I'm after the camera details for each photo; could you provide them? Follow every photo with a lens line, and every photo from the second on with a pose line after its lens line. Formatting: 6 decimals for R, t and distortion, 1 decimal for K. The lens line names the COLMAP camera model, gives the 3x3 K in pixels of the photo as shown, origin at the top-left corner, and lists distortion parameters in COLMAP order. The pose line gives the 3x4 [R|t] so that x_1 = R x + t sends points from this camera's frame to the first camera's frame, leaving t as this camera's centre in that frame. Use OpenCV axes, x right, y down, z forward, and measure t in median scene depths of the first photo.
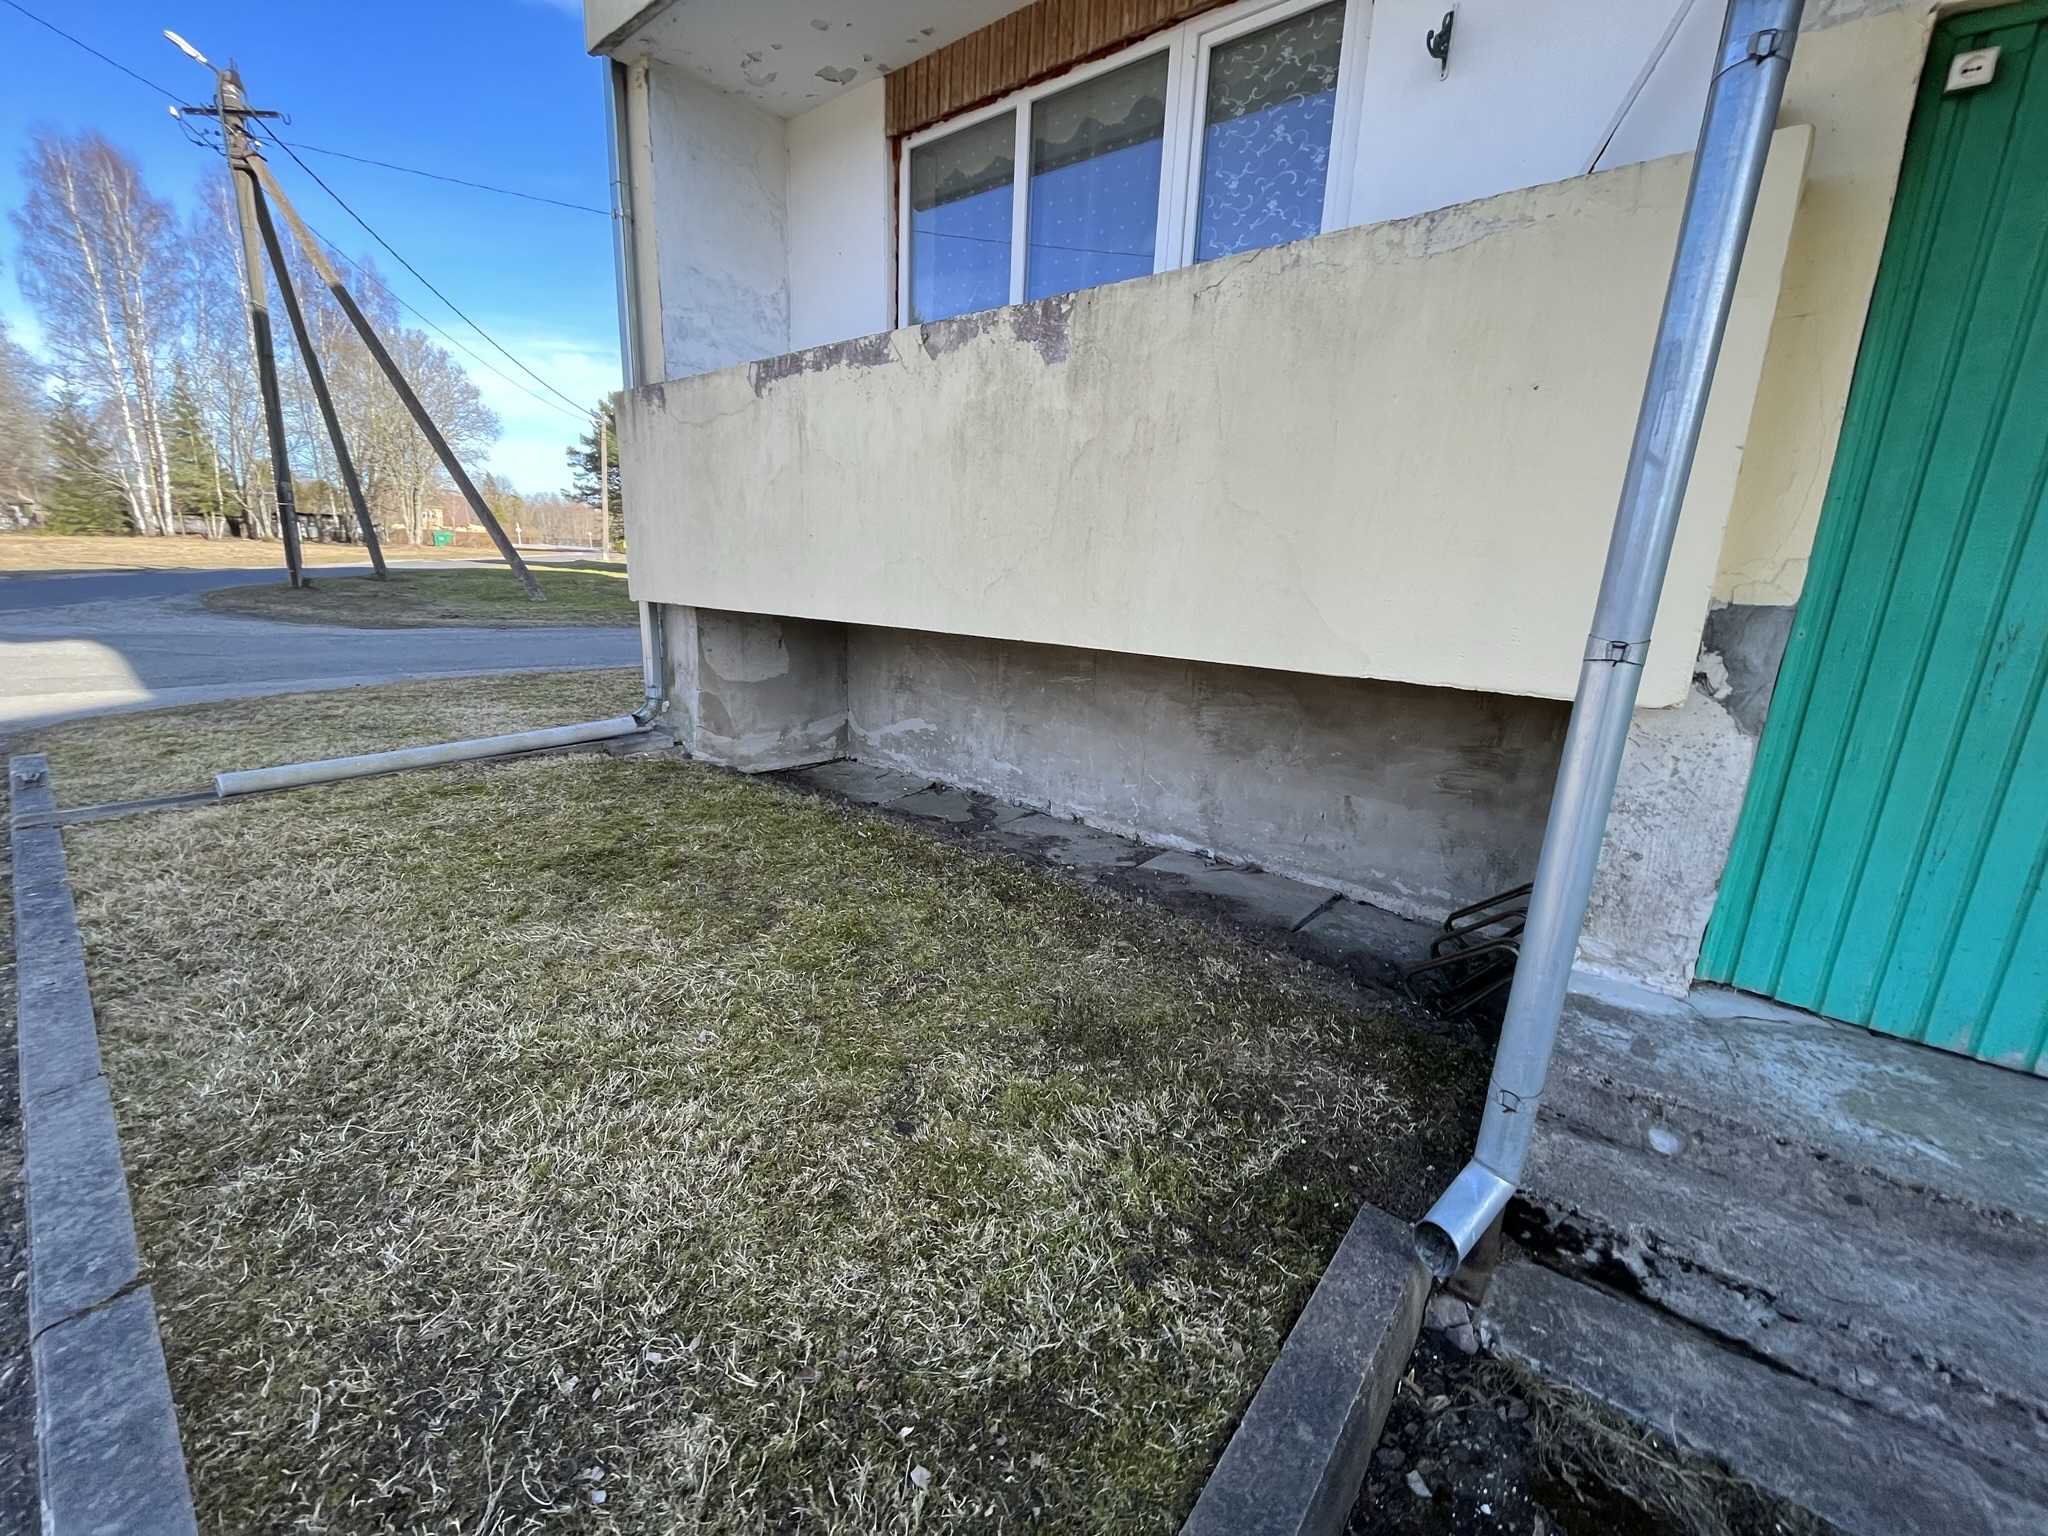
lens RADIAL K [[813.0, 0, 1030.6], [0, 813.0, 766.0], [0, 0, 1]] dist [-0.003079, 0.000854]
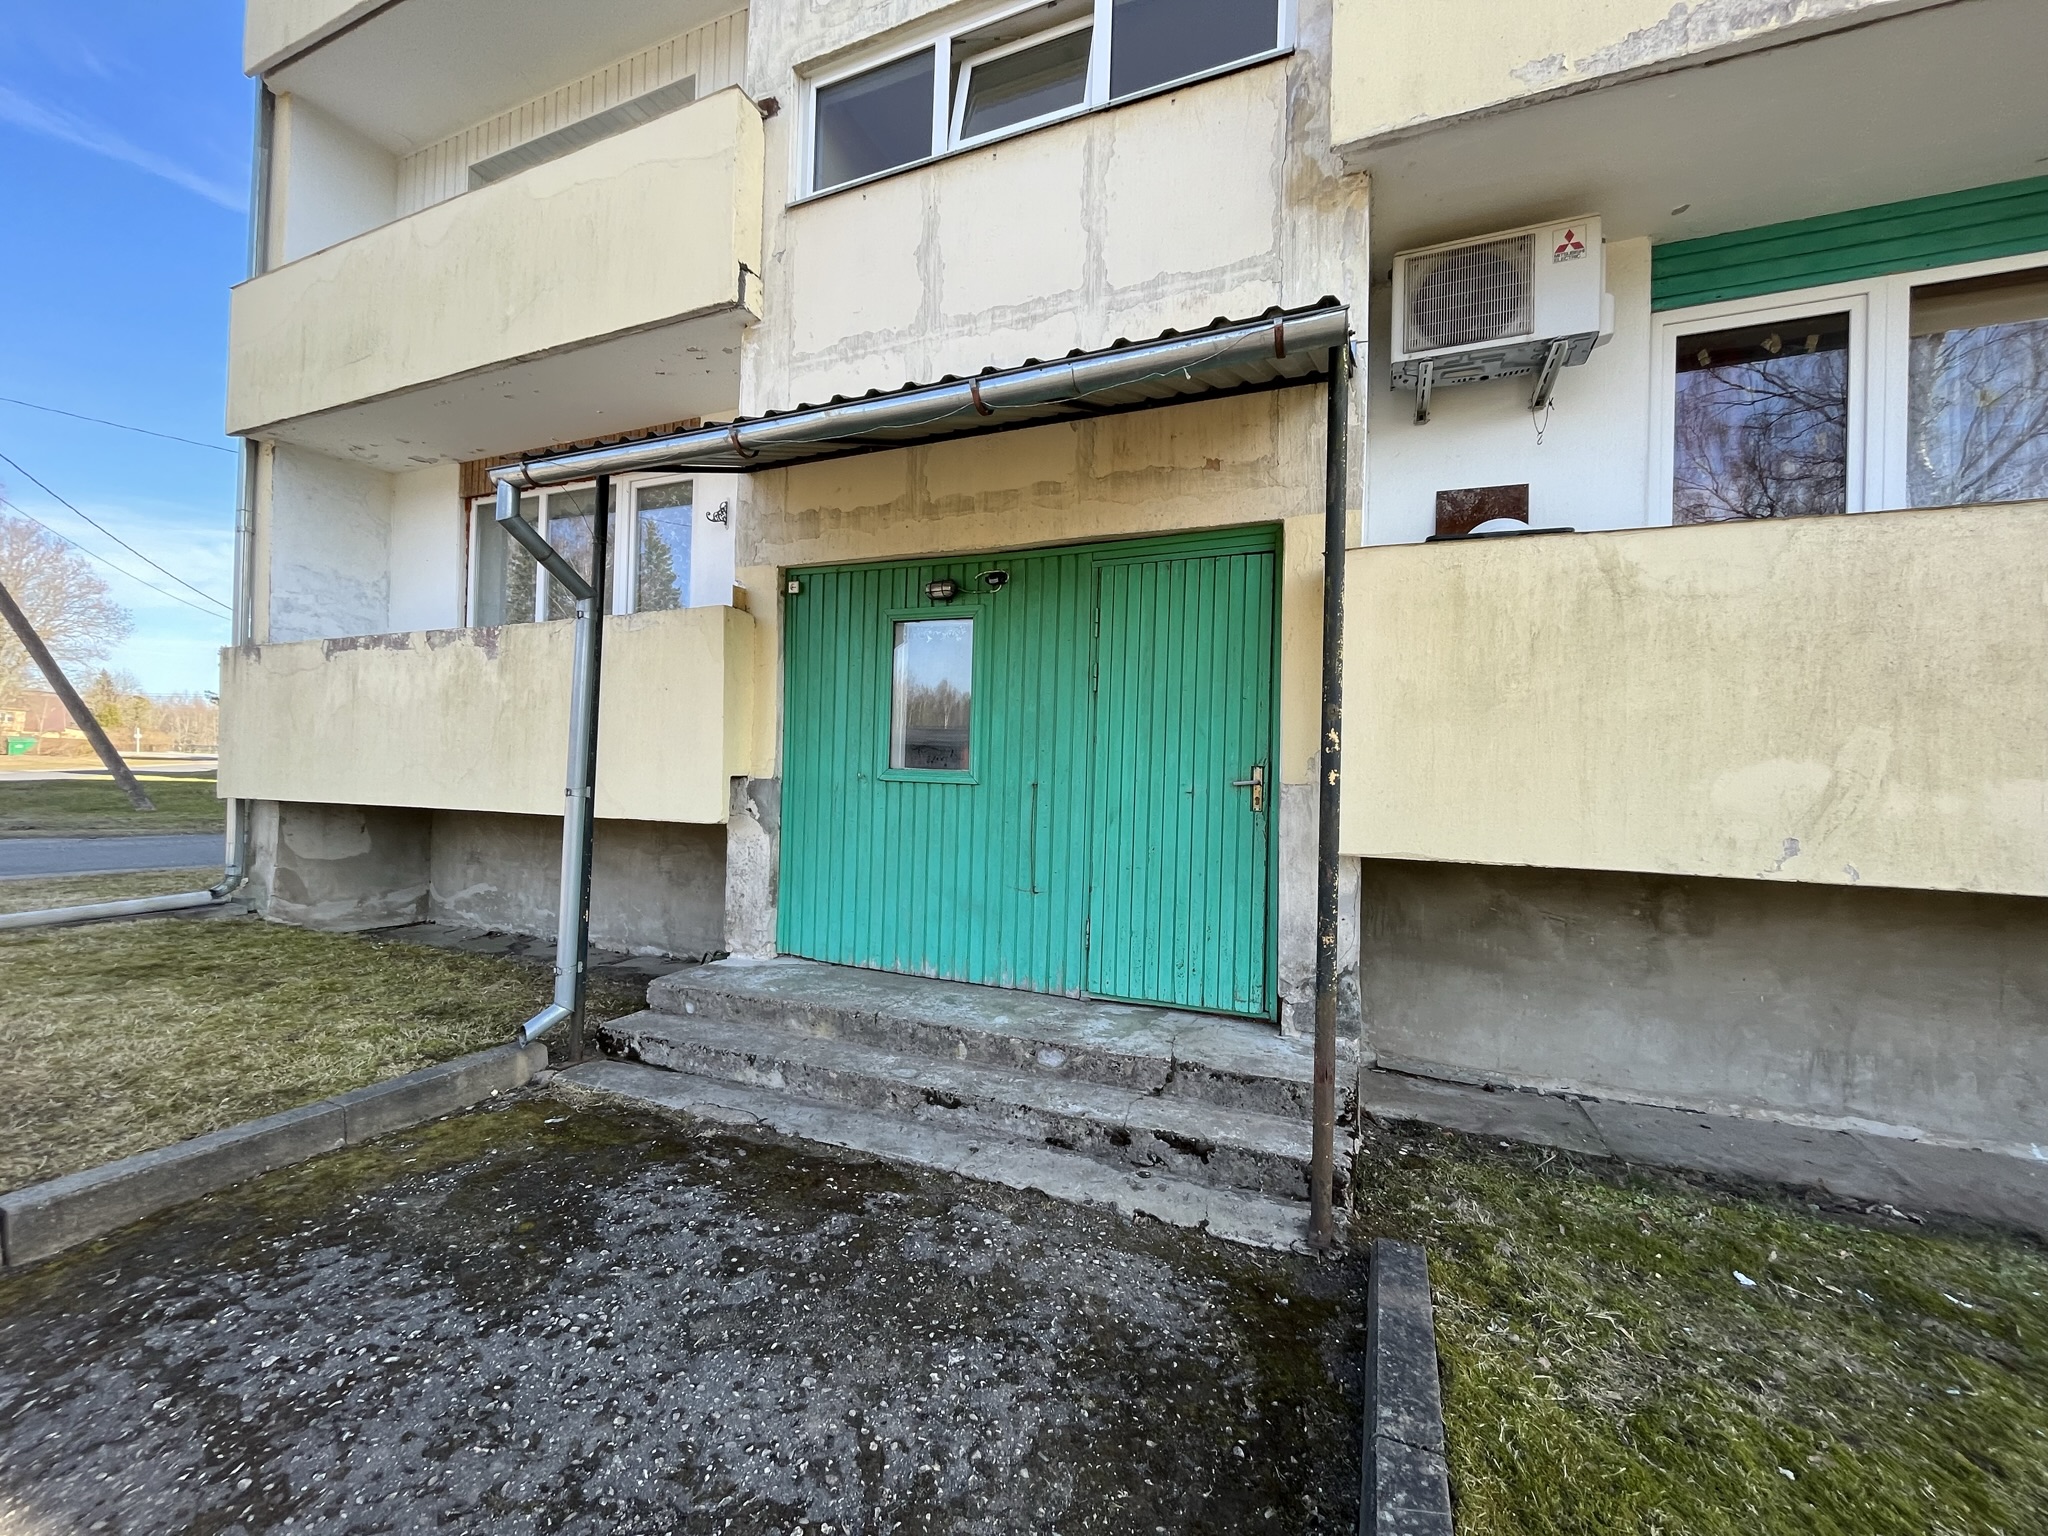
lens RADIAL K [[813.0, 0, 1016.6], [0, 813.0, 774.3], [0, 0, 1]] dist [-0.003079, 0.000854]
pose [[0.961343, -0.015329, 0.274927, 0.363007], [0.078459, 0.972309, -0.220134, 0.138721], [-0.263940, 0.233194, 0.935925, -0.531586]]
